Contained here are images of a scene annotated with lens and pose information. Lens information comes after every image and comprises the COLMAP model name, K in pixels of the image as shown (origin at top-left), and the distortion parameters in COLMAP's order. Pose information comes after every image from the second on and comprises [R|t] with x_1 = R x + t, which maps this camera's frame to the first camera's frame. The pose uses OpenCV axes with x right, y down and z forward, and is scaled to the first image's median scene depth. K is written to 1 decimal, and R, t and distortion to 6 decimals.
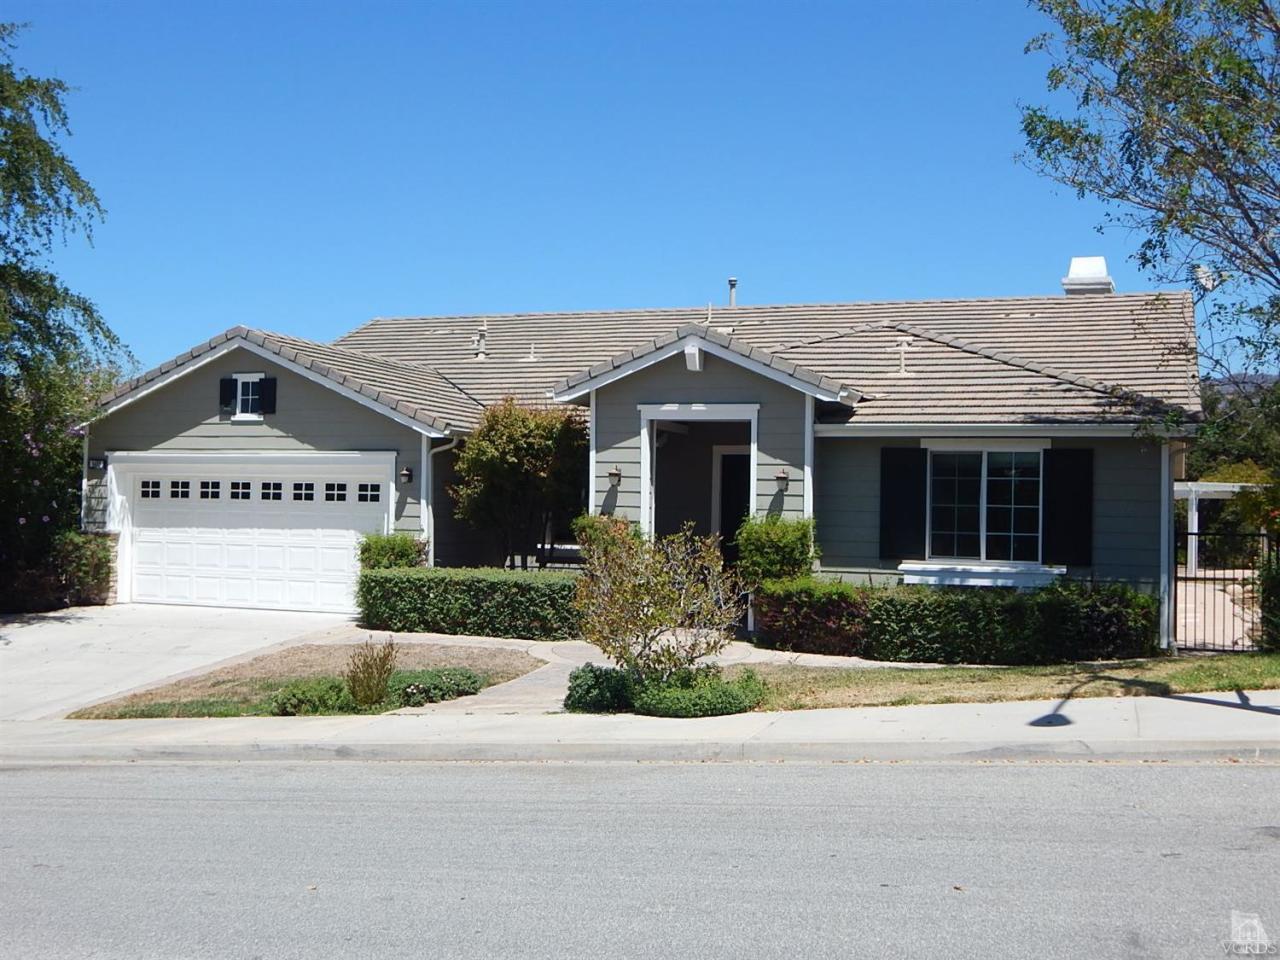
lens RADIAL K [[1416.2, 0, 640.0], [0, 1416.2, 480.0], [0, 0, 1]] dist [-0.000434, -0.000643]
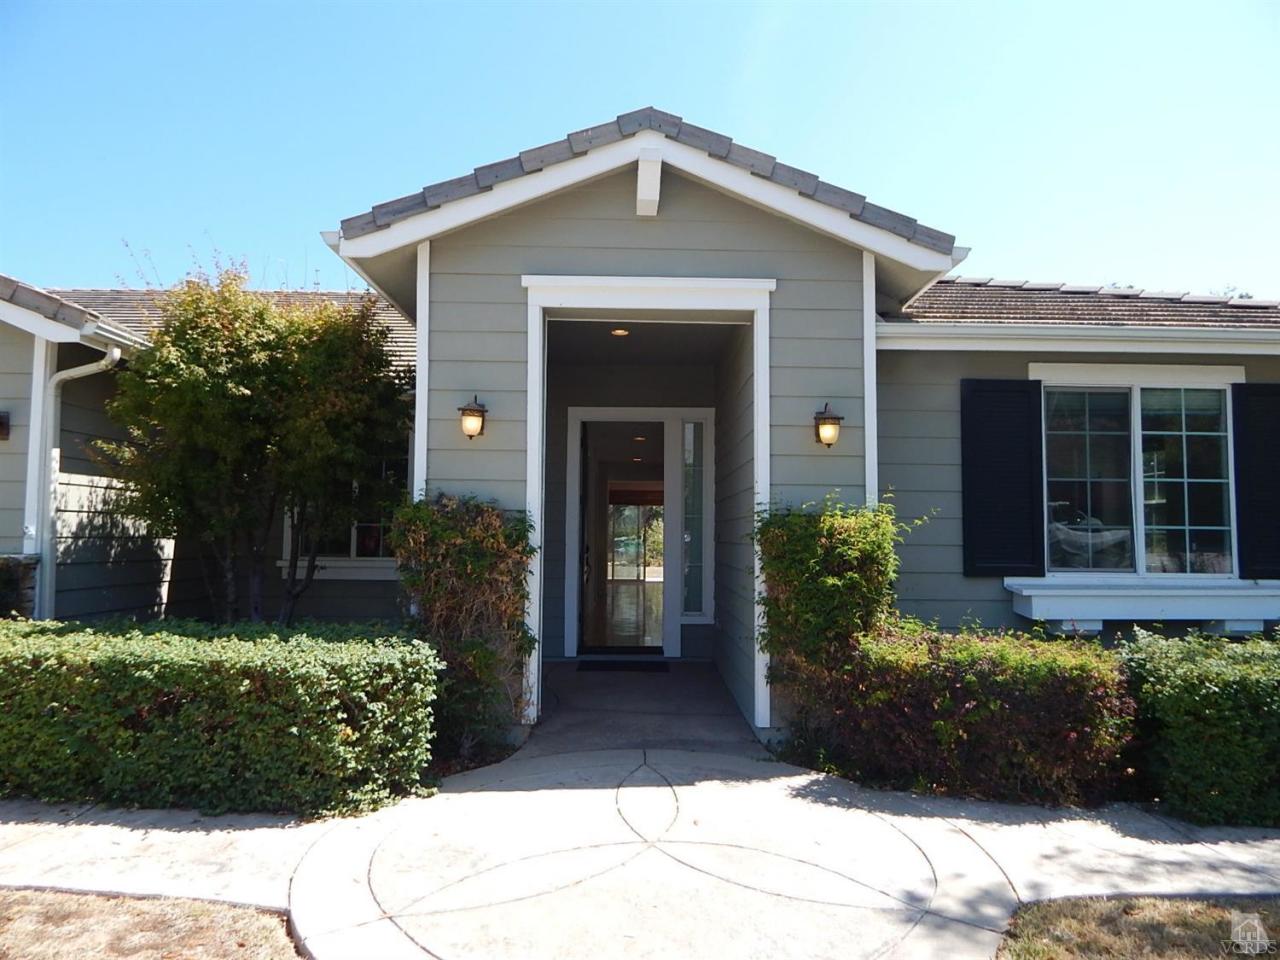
lens RADIAL K [[834.0, 0, 640.0], [0, 834.0, 480.0], [0, 0, 1]] dist [-0.008398, 0.002039]
pose [[0.935183, 0.014791, 0.353857, -0.066579], [-0.000226, 0.999152, -0.041167, 0.031356], [-0.354166, 0.038418, 0.934393, 0.735118]]
